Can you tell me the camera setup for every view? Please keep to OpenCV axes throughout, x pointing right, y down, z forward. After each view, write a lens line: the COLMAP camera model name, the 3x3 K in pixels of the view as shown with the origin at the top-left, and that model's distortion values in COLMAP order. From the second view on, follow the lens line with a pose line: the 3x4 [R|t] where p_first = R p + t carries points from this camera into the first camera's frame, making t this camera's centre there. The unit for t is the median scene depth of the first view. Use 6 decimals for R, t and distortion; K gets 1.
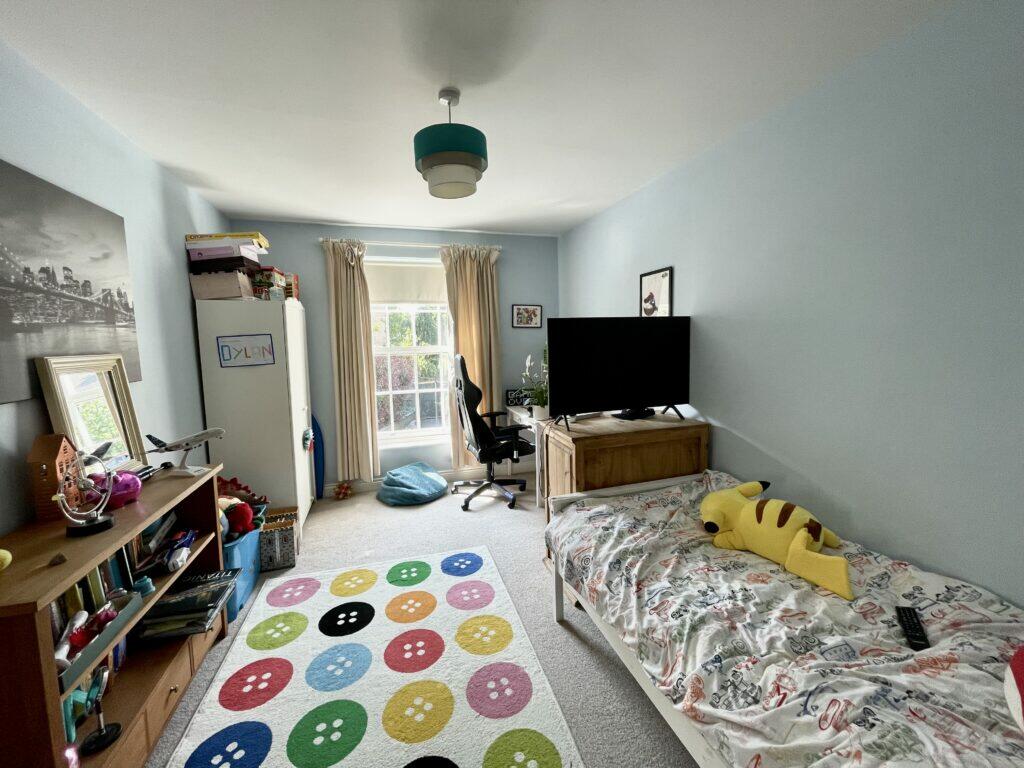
lens RADIAL K [[412.9, 0, 512.0], [0, 412.9, 378.3], [0, 0, 1]] dist [-0.000374, 0.000013]
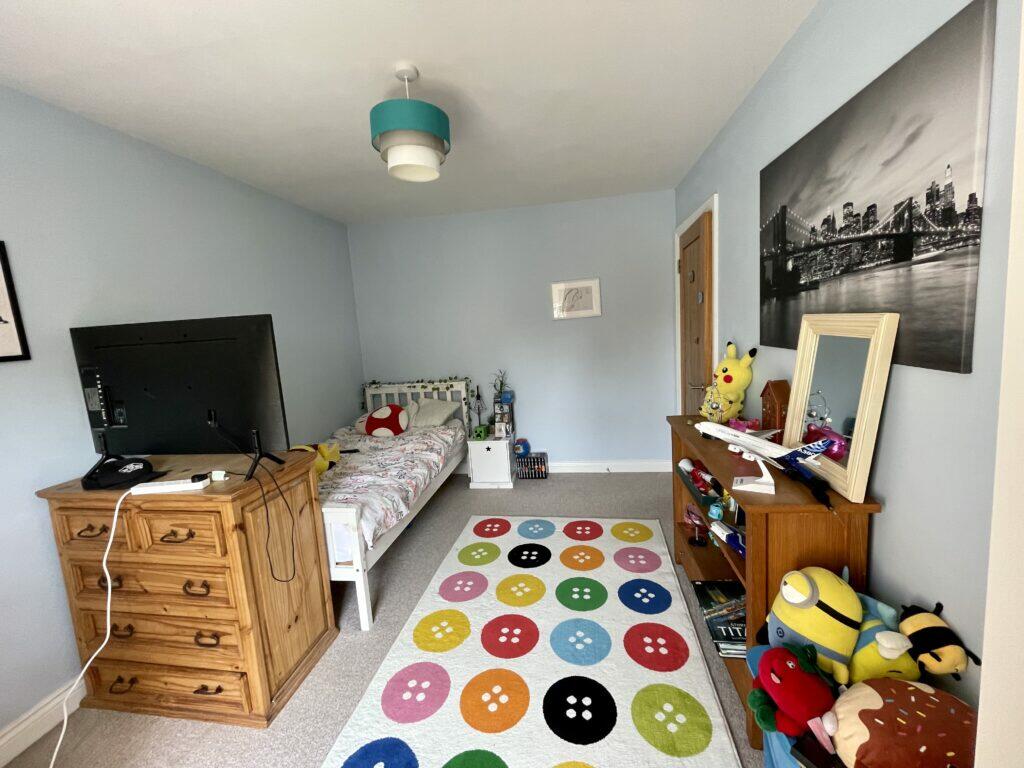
lens RADIAL K [[412.9, 0, 512.0], [0, 412.9, 378.3], [0, 0, 1]] dist [-0.000374, 0.000013]
pose [[-0.893034, 0.020109, 0.449540, -0.770941], [0.127391, 0.969431, 0.209702, -0.171925], [-0.431581, 0.244538, -0.868296, 1.876877]]
